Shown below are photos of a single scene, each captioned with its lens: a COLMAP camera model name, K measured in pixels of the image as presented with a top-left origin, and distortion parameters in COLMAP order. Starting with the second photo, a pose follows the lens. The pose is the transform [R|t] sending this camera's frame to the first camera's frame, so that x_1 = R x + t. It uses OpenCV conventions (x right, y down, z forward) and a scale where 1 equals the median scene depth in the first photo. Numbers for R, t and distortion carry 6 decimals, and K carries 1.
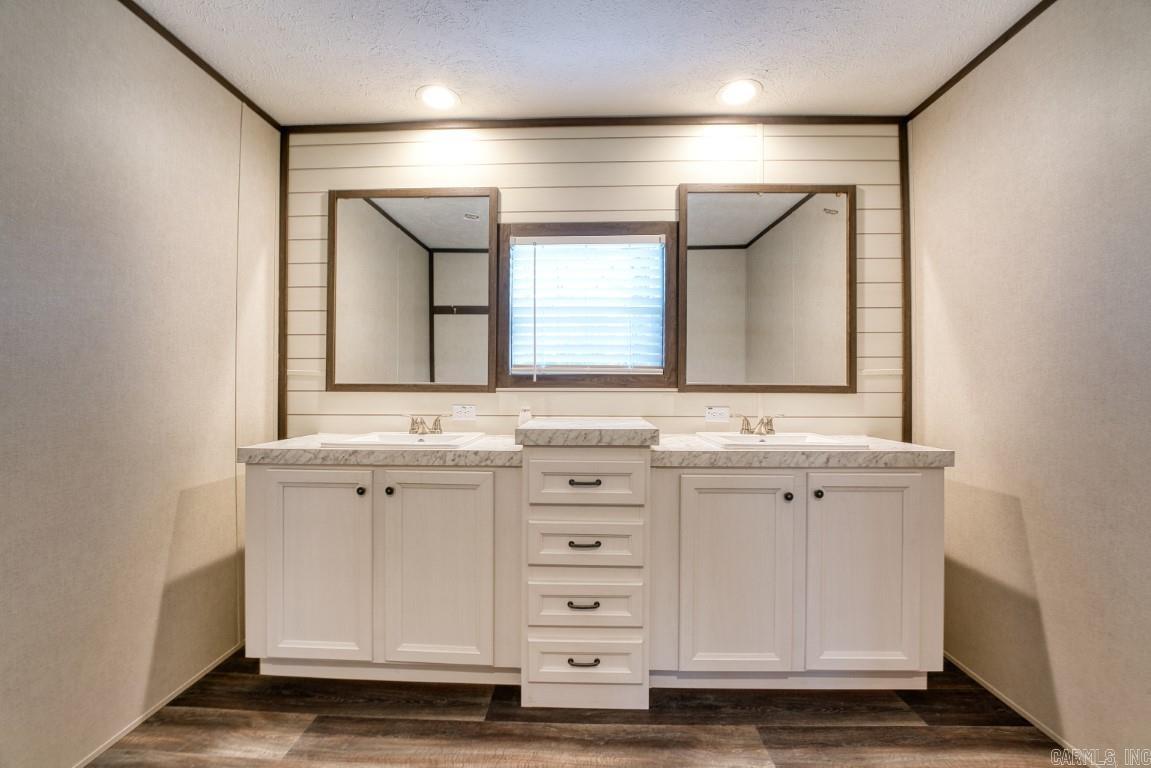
lens RADIAL K [[461.4, 0, 569.0], [0, 461.4, 380.2], [0, 0, 1]] dist [-0.024177, 0.000526]
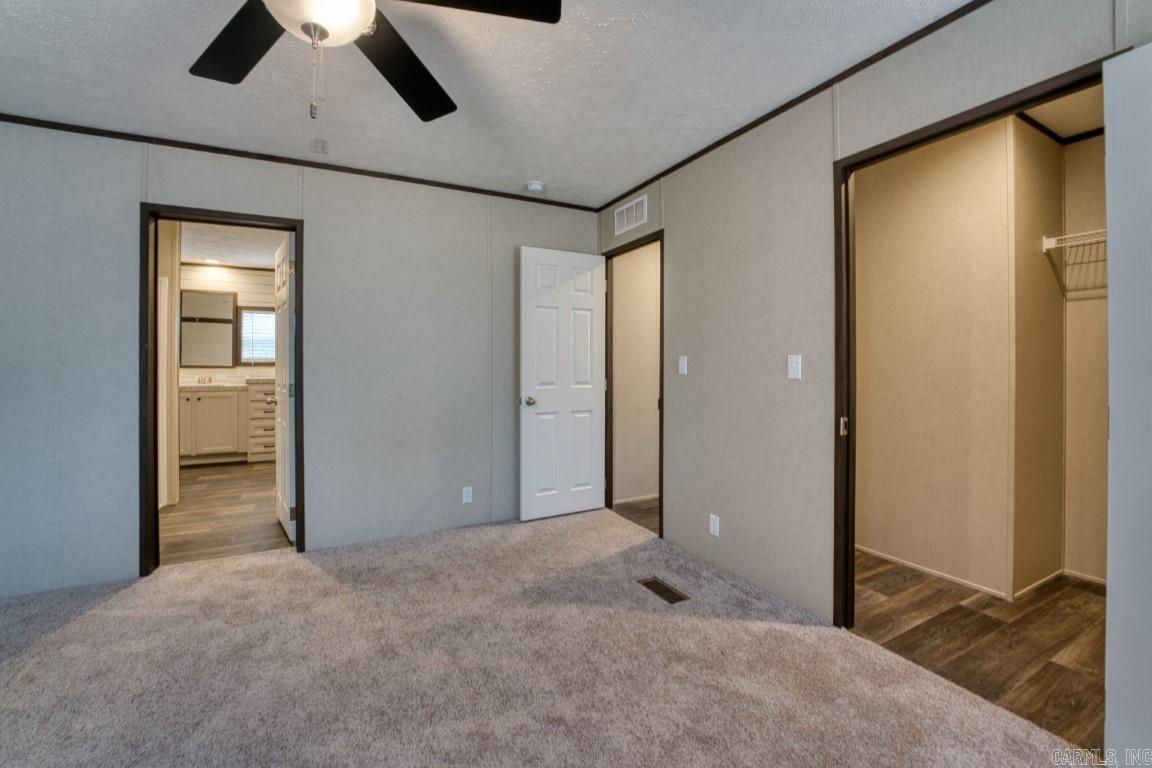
lens RADIAL K [[478.2, 0, 571.2], [0, 478.2, 359.3], [0, 0, 1]] dist [-0.029099, 0.003210]
pose [[0.870635, 0.001883, 0.491925, 0.249963], [-0.005414, 0.999969, 0.005753, -0.068730], [-0.491899, -0.007672, 0.870618, -3.046075]]
